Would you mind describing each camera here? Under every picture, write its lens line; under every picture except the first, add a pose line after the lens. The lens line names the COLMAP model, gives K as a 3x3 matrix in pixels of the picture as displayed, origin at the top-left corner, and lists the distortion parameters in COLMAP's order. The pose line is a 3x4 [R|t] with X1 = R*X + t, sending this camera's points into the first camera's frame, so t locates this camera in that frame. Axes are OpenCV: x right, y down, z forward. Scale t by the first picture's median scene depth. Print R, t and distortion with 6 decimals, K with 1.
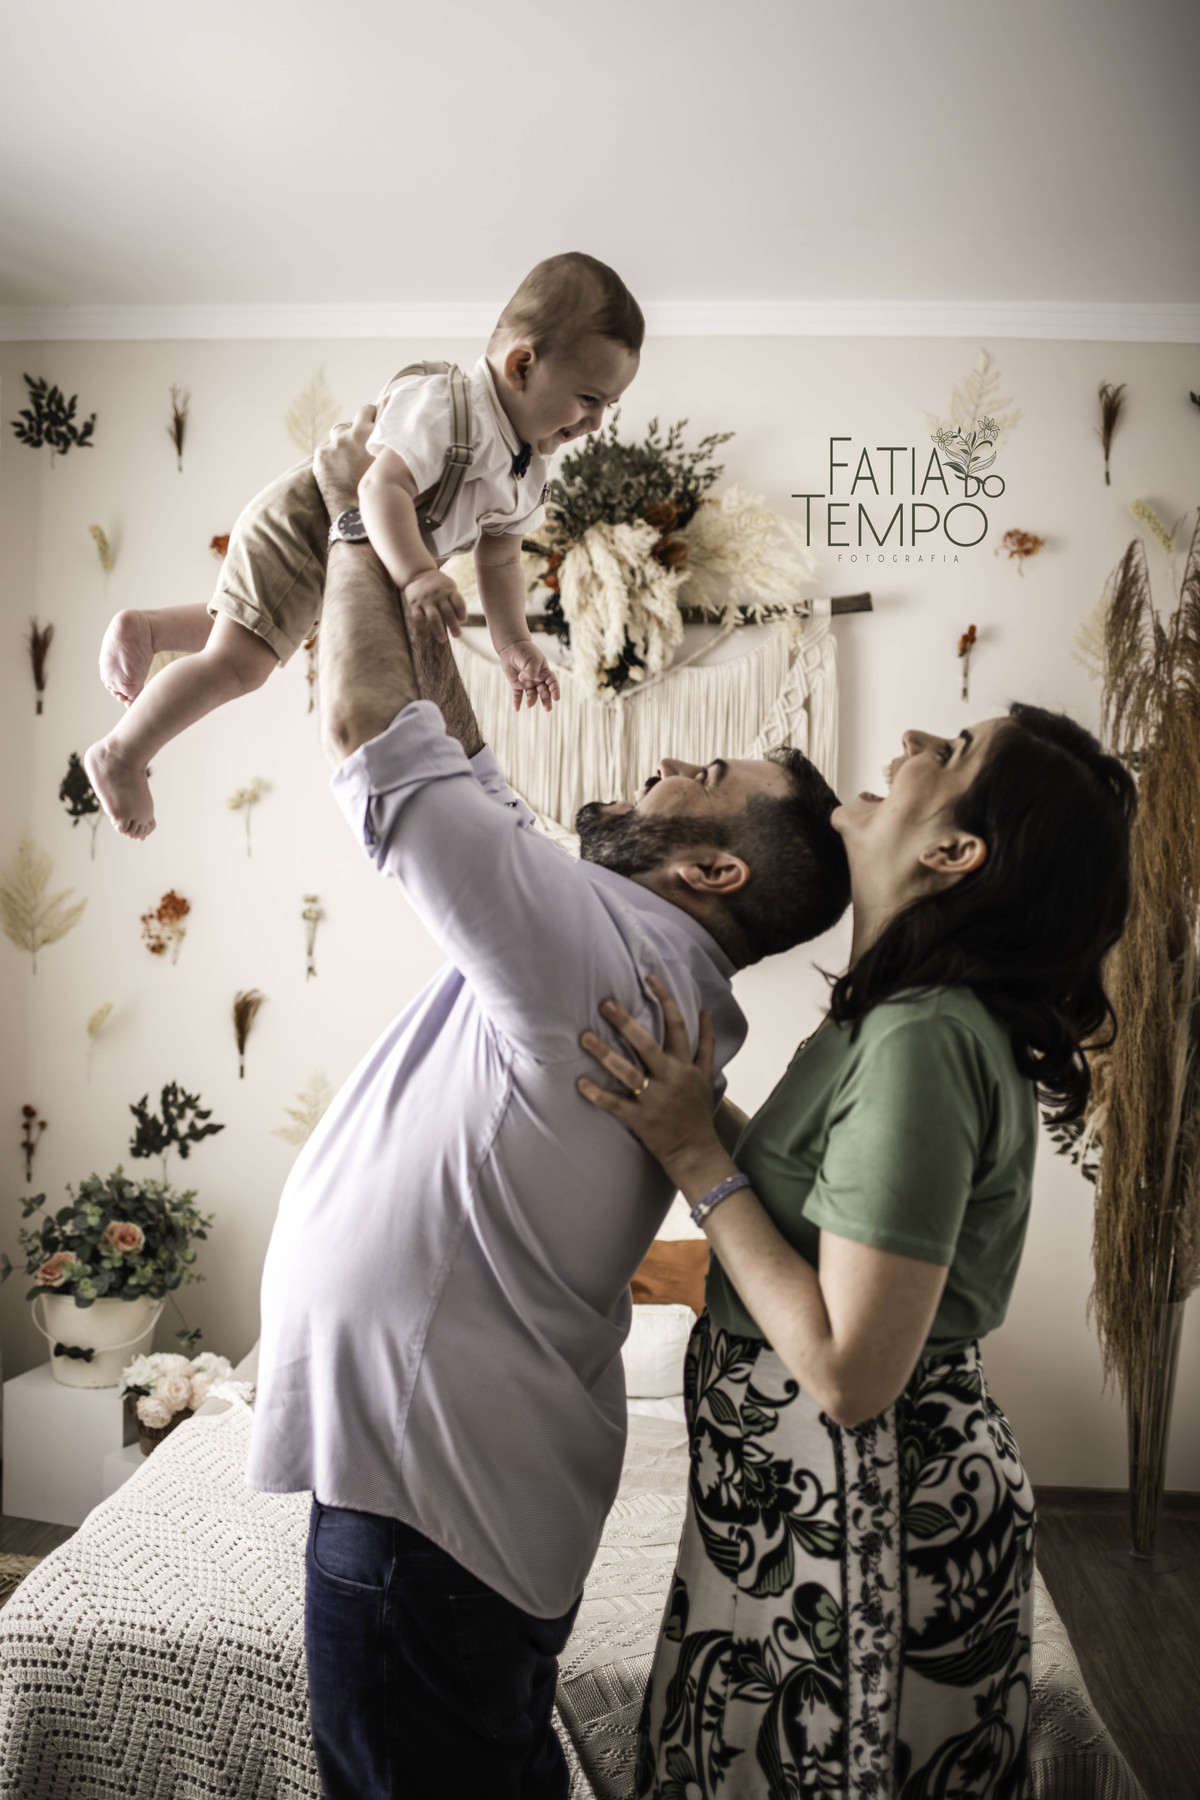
lens RADIAL K [[1794.2, 0, 587.6], [0, 1794.2, 897.4], [0, 0, 1]] dist [-0.002880, -0.088470]
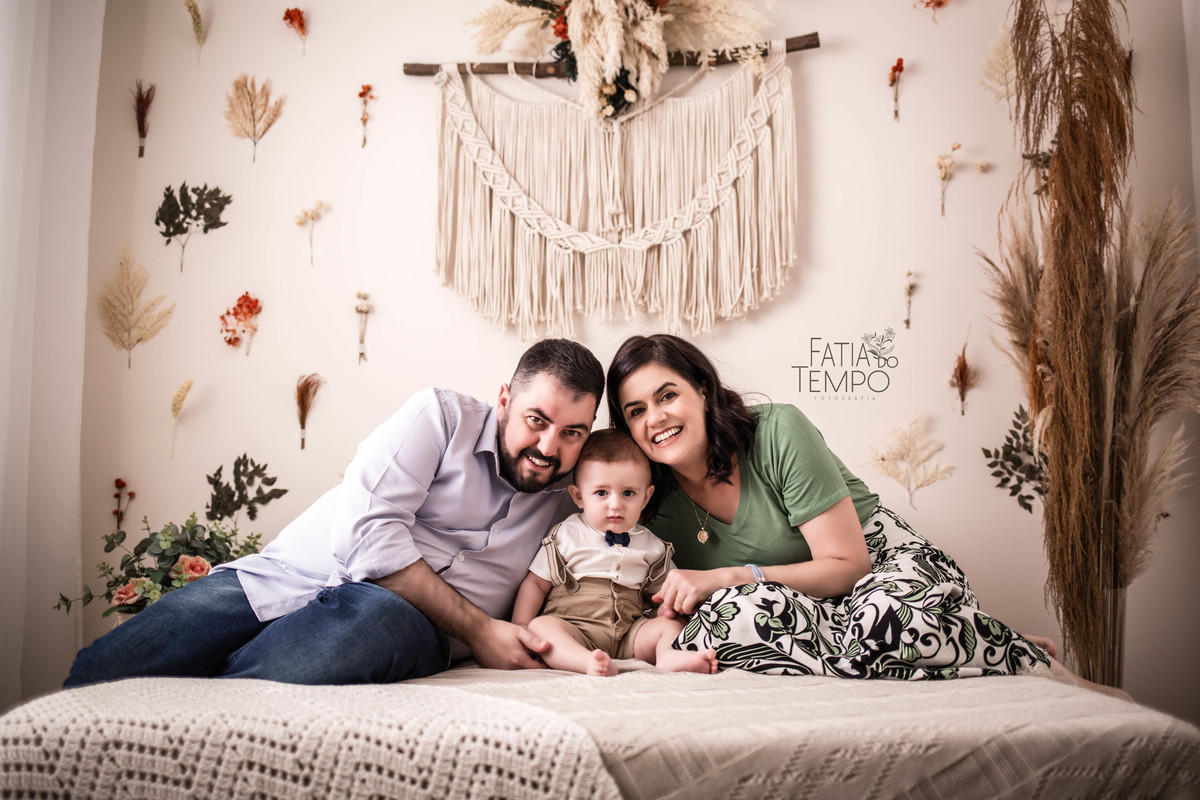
lens RADIAL K [[1196.1, 0, 600.0], [0, 1196.1, 400.0], [0, 0, 1]] dist [-0.002880, -0.088470]
pose [[0.999386, -0.018572, 0.029717, -0.021622], [0.022877, 0.988145, -0.151812, 0.201747], [-0.026545, 0.152399, 0.987963, 0.225234]]
